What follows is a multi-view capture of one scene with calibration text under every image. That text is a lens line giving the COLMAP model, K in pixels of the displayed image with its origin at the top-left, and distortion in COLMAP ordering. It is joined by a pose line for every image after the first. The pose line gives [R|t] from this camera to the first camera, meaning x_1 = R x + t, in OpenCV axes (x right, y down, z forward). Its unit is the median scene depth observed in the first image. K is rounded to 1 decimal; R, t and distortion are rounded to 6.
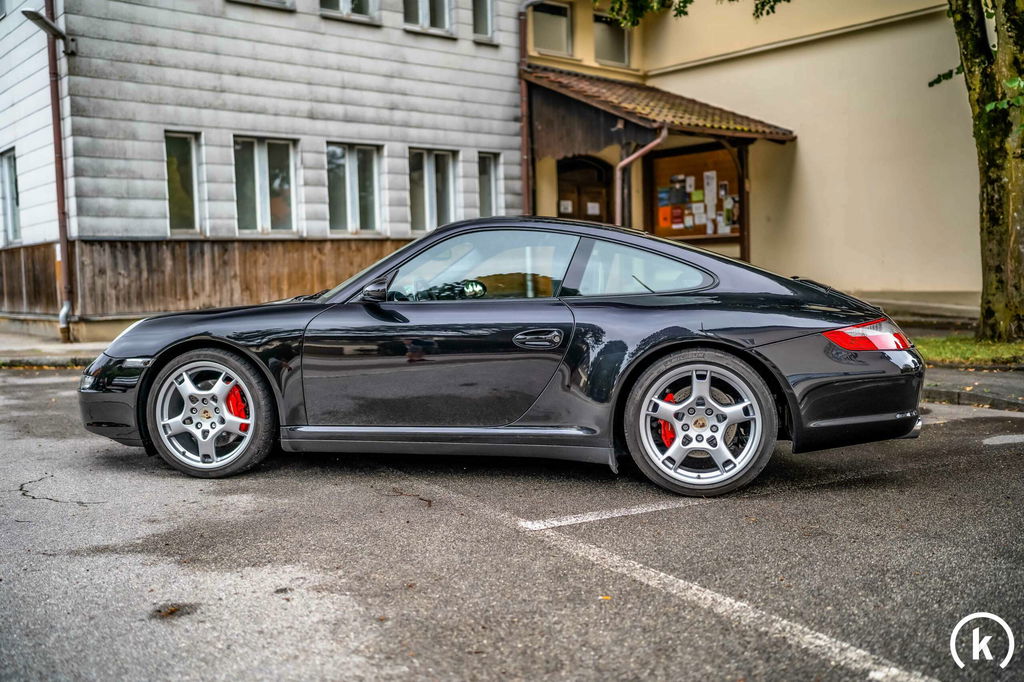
lens RADIAL K [[1003.2, 0, 512.0], [0, 1003.2, 341.0], [0, 0, 1]] dist [-0.046748, 0.174501]
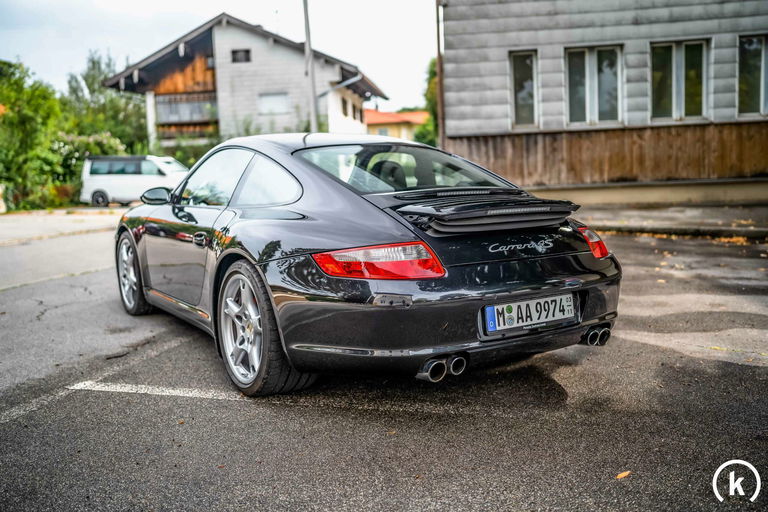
lens RADIAL K [[752.4, 0, 384.0], [0, 752.4, 256.0], [0, 0, 1]] dist [-0.046748, 0.174501]
pose [[0.688102, 0.082853, -0.720868, 0.261530], [-0.026022, 0.995638, 0.089595, -0.021773], [0.725147, -0.042892, 0.687257, 0.164229]]
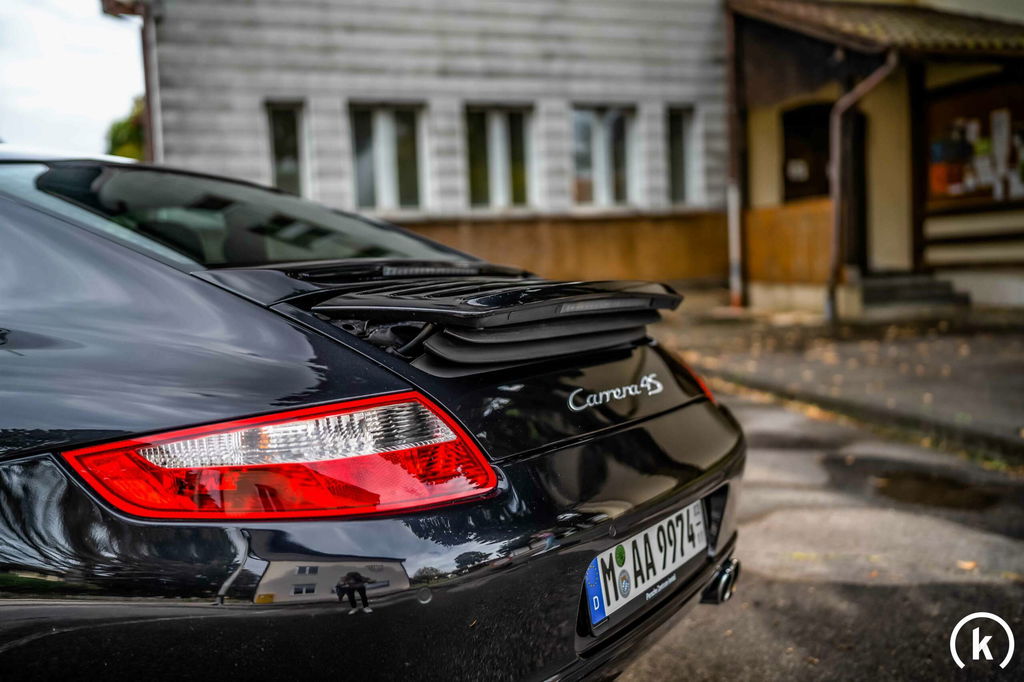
lens RADIAL K [[1003.2, 0, 512.0], [0, 1003.2, 341.0], [0, 0, 1]] dist [-0.046748, 0.174501]
pose [[0.935093, 0.015301, -0.354071, 0.160584], [-0.009496, 0.999791, 0.018128, -0.014118], [0.354275, -0.013589, 0.935043, 0.228717]]
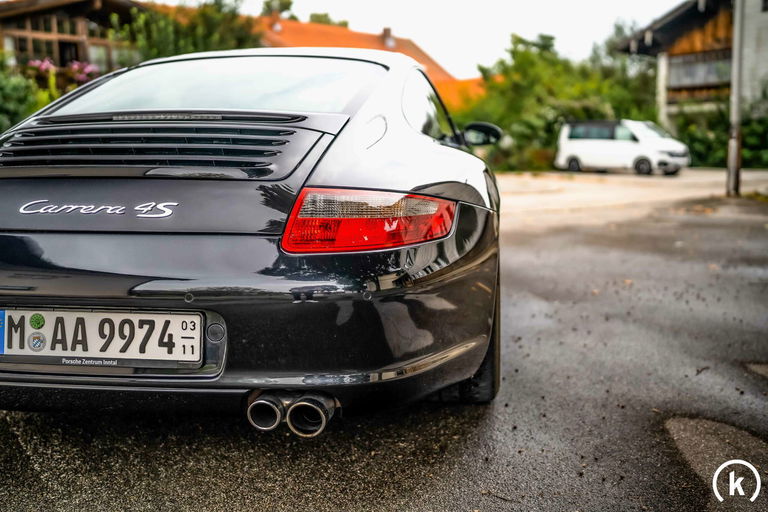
lens RADIAL K [[752.4, 0, 384.0], [0, 752.4, 256.0], [0, 0, 1]] dist [-0.046748, 0.174501]
pose [[0.045216, 0.157414, -0.986497, 0.248538], [-0.050462, 0.986606, 0.155118, -0.019115], [0.997702, 0.042767, 0.052553, 0.384110]]
